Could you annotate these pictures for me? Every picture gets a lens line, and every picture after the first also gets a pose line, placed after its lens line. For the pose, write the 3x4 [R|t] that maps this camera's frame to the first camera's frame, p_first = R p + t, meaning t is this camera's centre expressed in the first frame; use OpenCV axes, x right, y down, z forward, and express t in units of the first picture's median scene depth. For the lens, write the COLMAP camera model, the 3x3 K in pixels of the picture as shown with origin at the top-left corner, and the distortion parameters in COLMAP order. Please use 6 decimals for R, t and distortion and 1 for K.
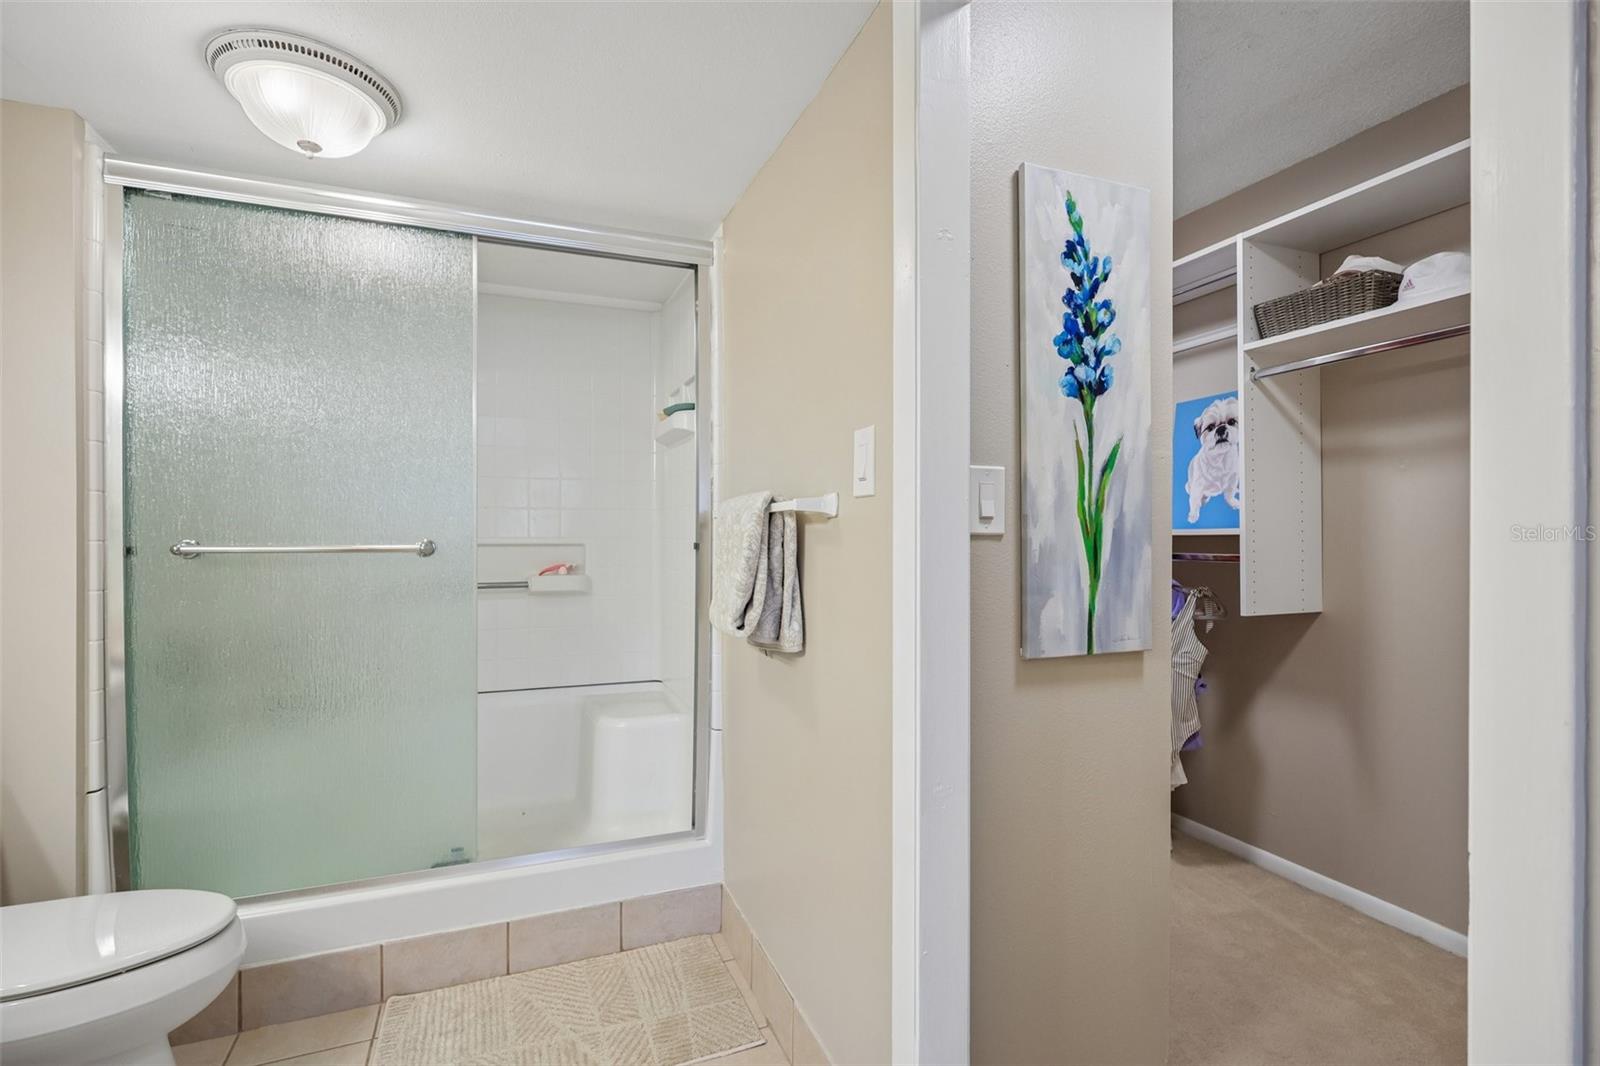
lens RADIAL K [[745.0, 0, 796.8], [0, 745.0, 534.5], [0, 0, 1]] dist [0.000001, -0.000197]
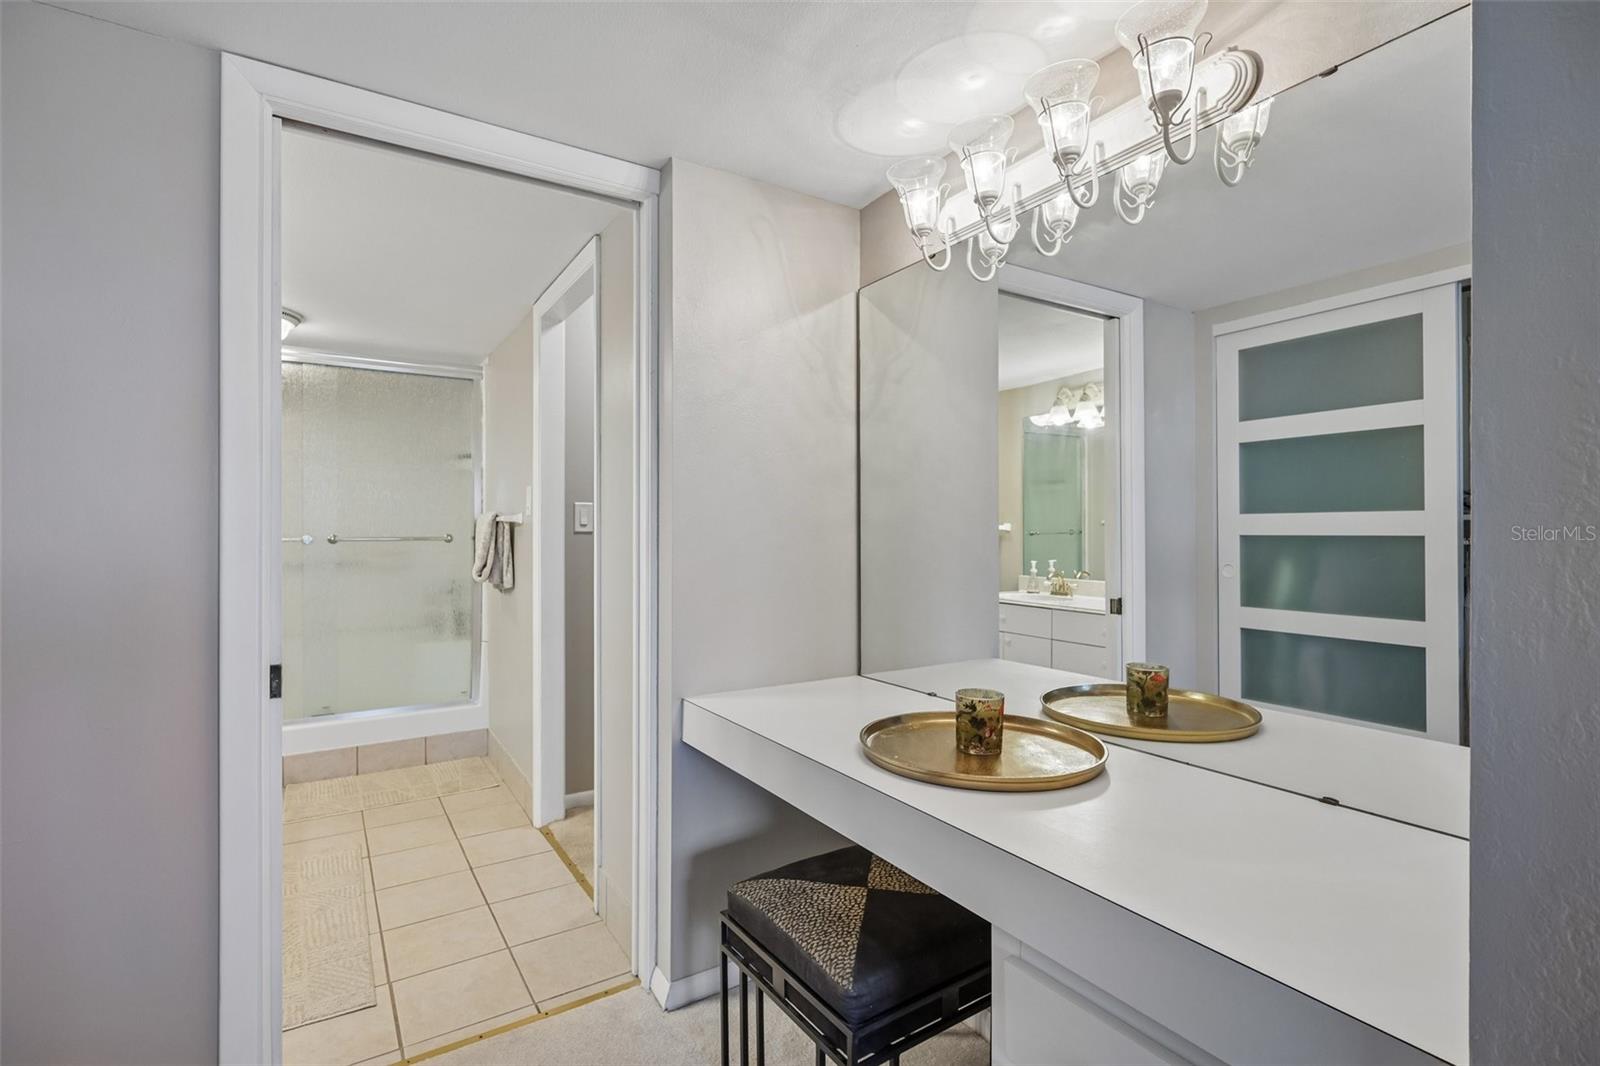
lens RADIAL K [[745.0, 0, 796.8], [0, 745.0, 534.5], [0, 0, 1]] dist [0.000001, -0.000197]
pose [[0.980607, 0.000196, 0.195986, 0.384640], [-0.000836, 0.999995, 0.003184, -0.000536], [-0.195984, -0.003286, 0.980601, -1.242752]]
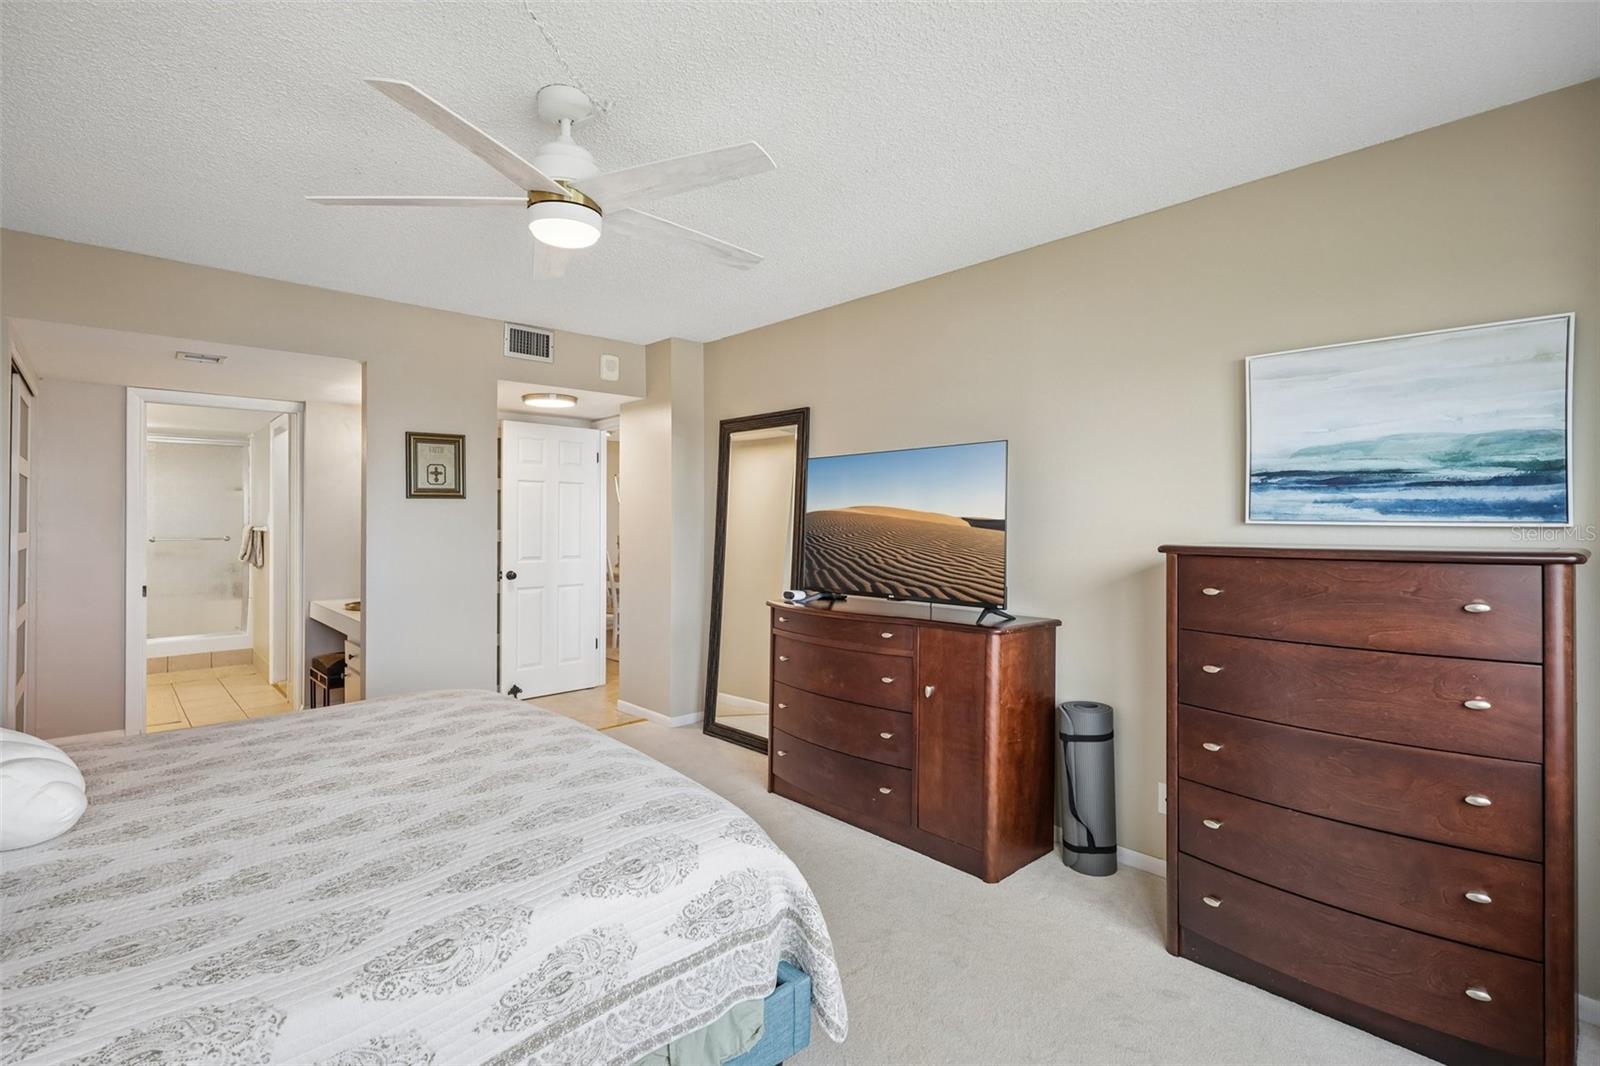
lens RADIAL K [[756.6, 0, 760.6], [0, 756.6, 532.1], [0, 0, 1]] dist [0.026936, -0.000173]
pose [[0.944059, 0.002590, 0.329766, 1.172608], [-0.005605, 0.999951, 0.008192, -0.069700], [-0.329729, -0.009582, 0.944027, -3.746792]]
